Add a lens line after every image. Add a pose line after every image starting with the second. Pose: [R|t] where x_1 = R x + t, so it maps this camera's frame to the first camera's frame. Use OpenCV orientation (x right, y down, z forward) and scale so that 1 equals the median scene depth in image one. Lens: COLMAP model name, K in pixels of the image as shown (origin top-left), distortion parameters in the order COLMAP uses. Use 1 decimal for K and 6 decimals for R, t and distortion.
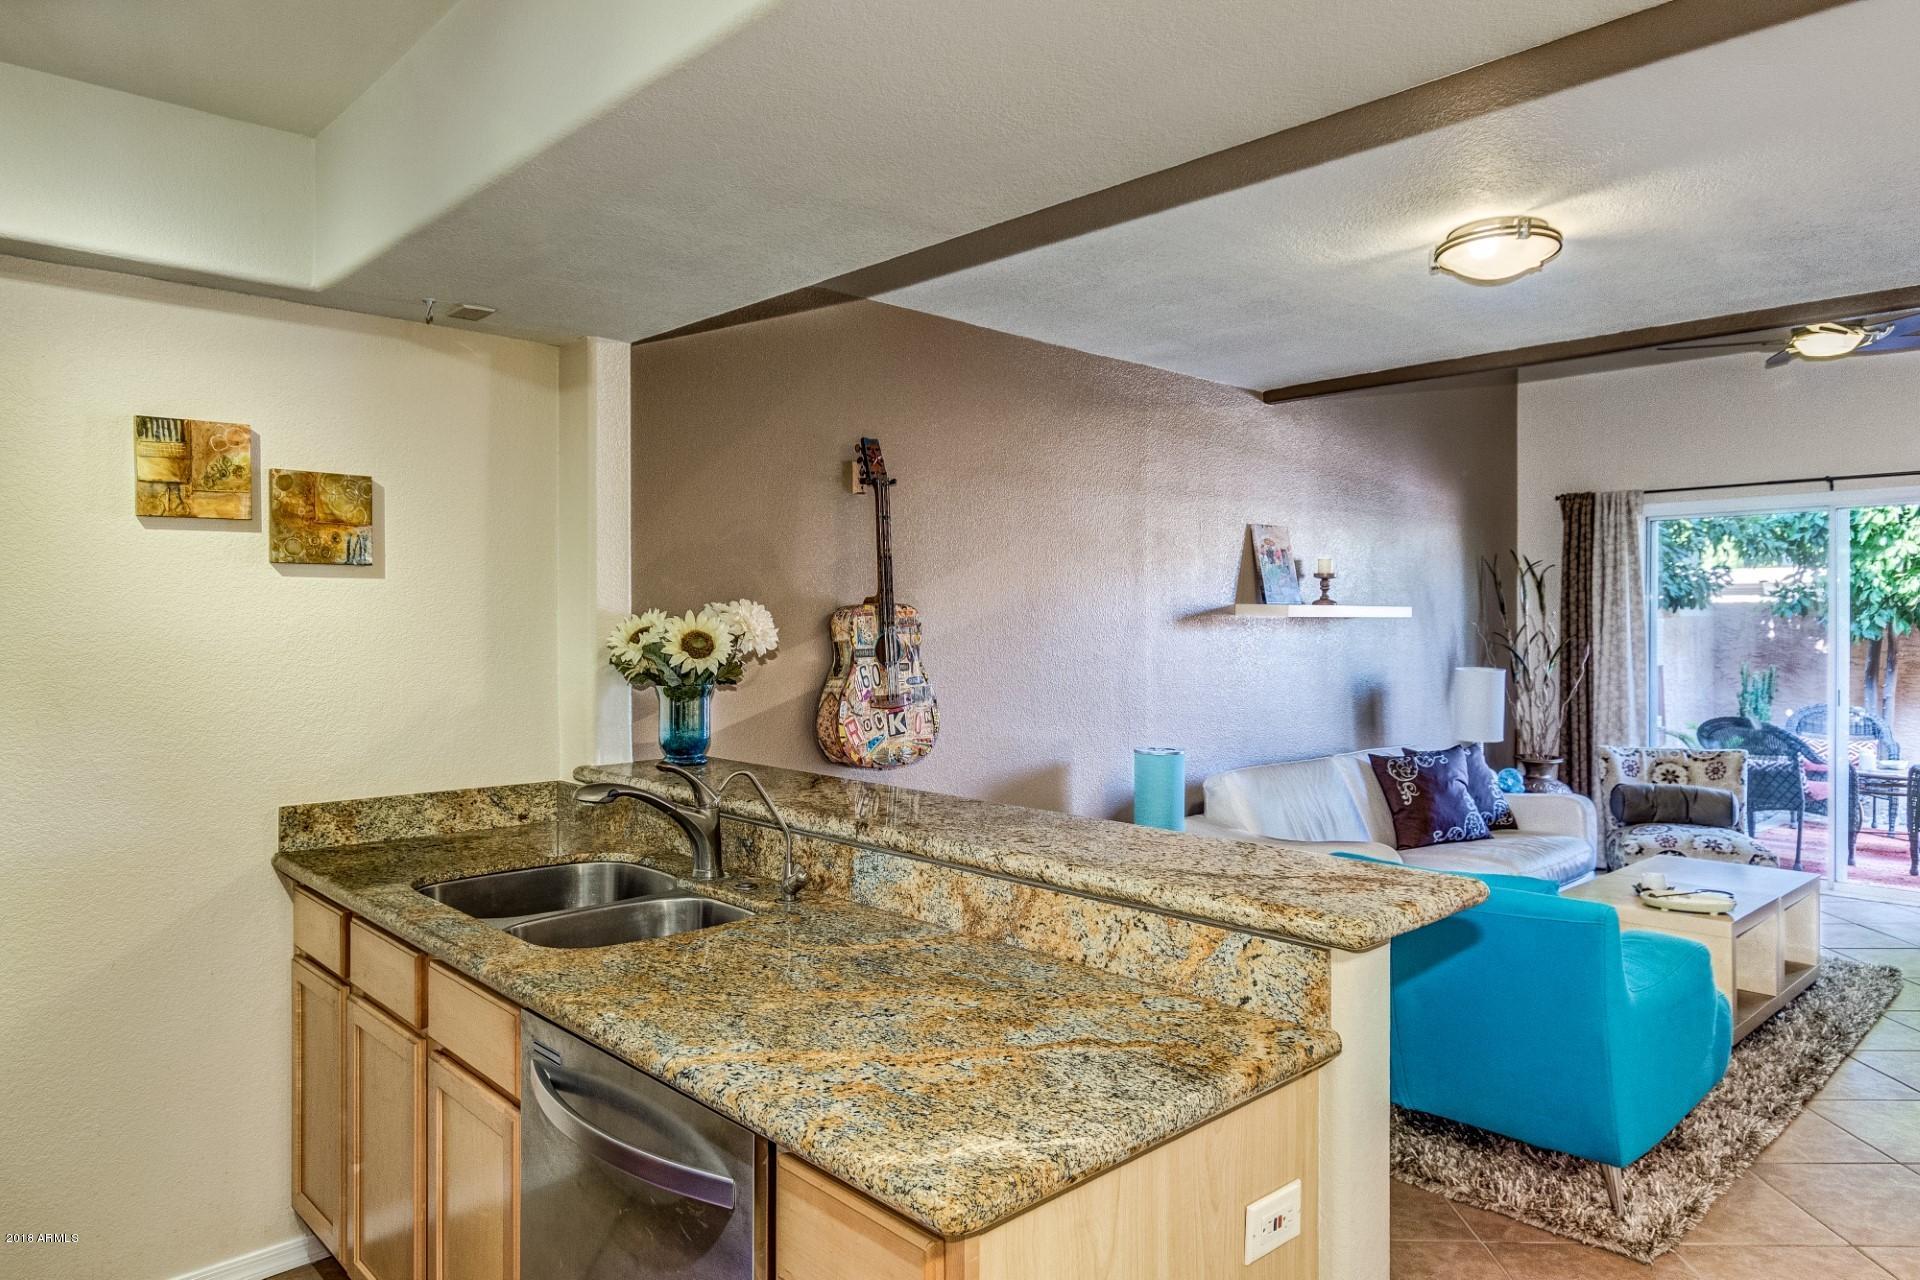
lens RADIAL K [[1211.6, 0, 955.9], [0, 1211.6, 631.2], [0, 0, 1]] dist [0.006204, -0.004058]
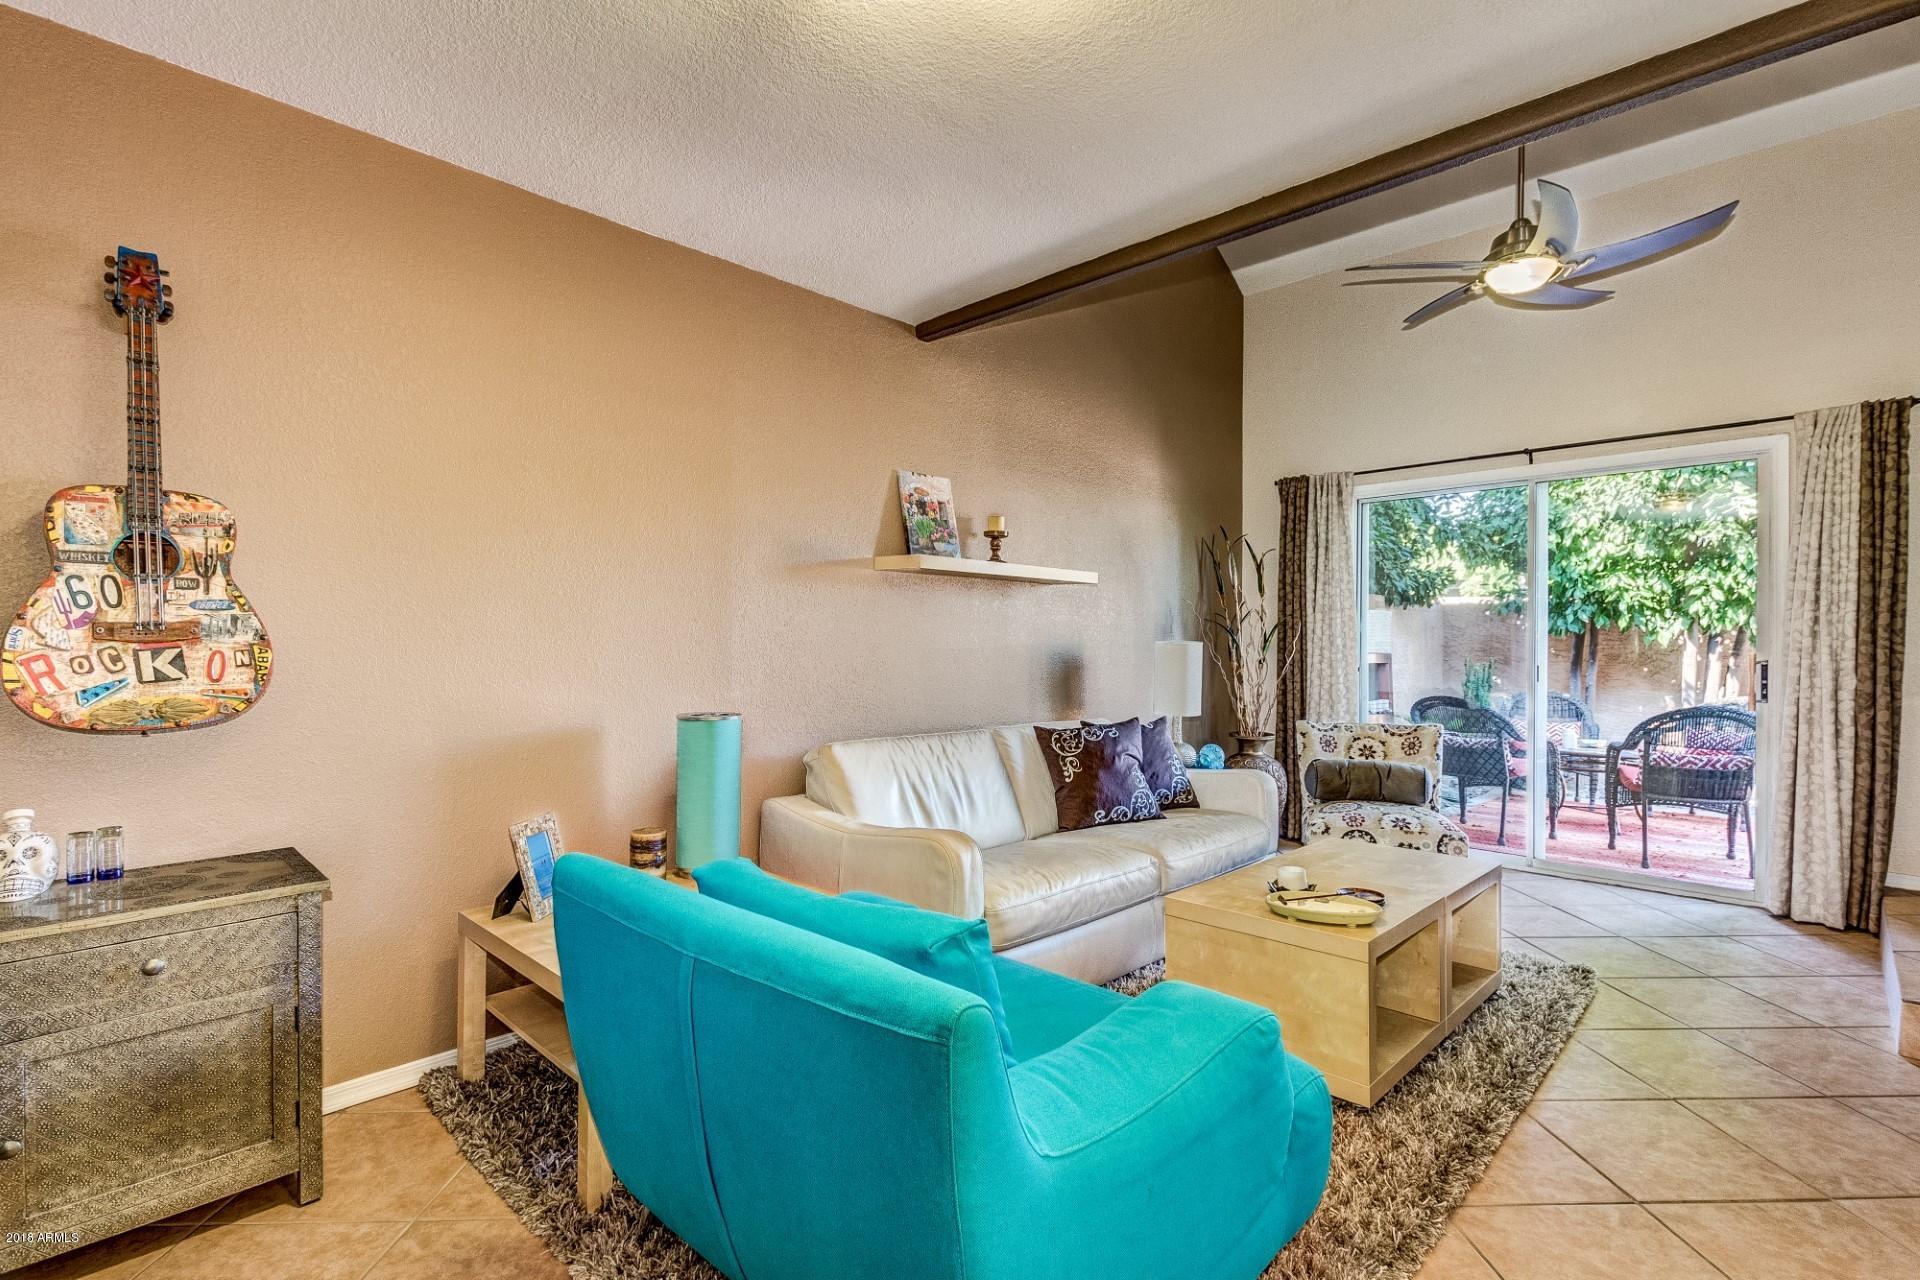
lens RADIAL K [[887.8, 0, 967.6], [0, 887.8, 650.8], [0, 0, 1]] dist [0.004489, -0.002450]
pose [[0.999207, 0.004694, 0.039529, 0.362545], [-0.004587, 0.999986, -0.002807, 0.063685], [-0.039542, 0.002624, 0.999214, 0.455132]]
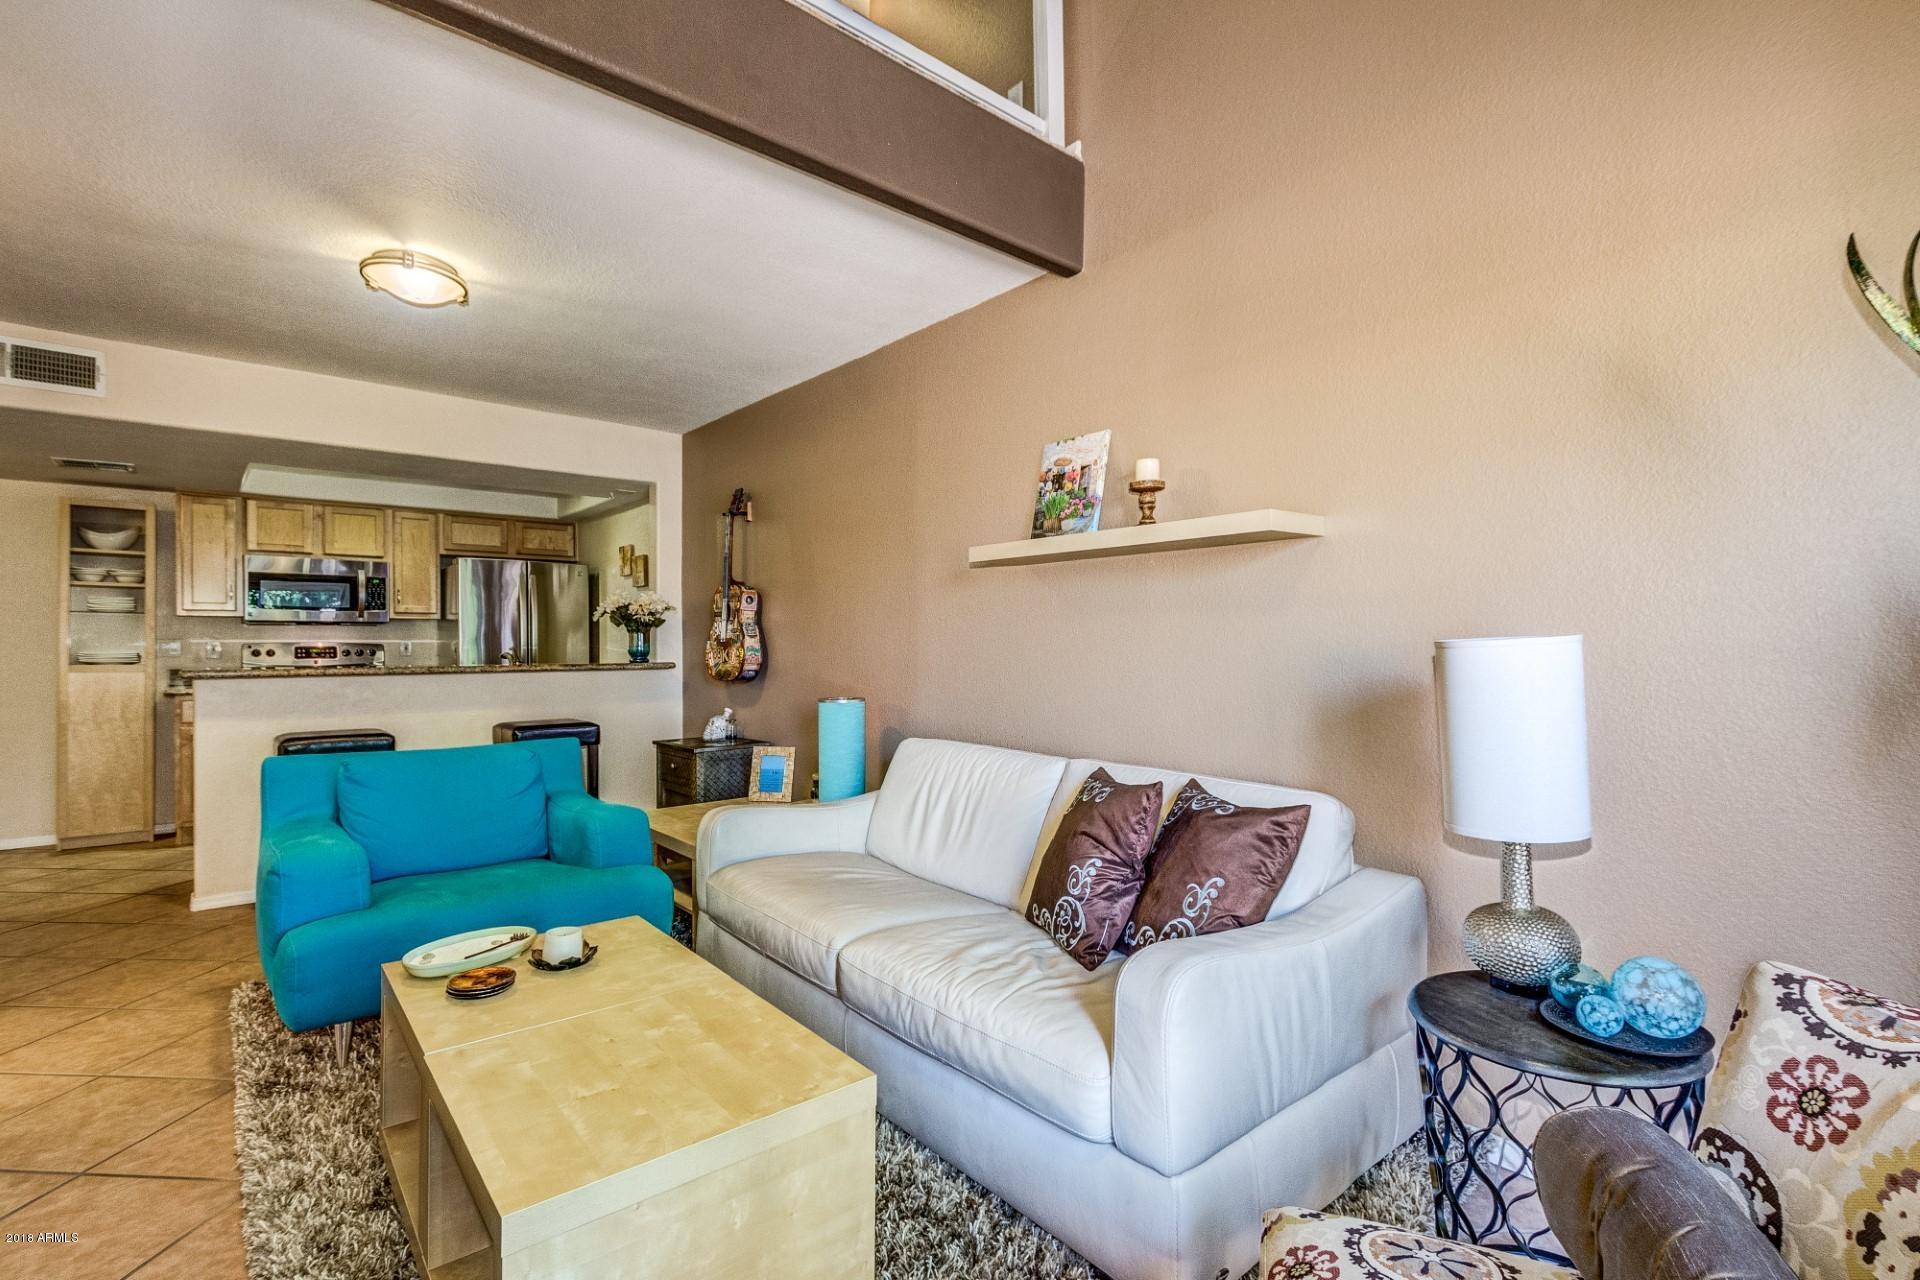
lens RADIAL K [[887.8, 0, 958.0], [0, 887.8, 652.4], [0, 0, 1]] dist [0.004489, -0.002450]
pose [[-0.049526, 0.007766, -0.998743, 1.112281], [-0.007897, 0.999935, 0.008167, 0.056599], [0.998742, 0.008292, -0.049462, 1.305424]]
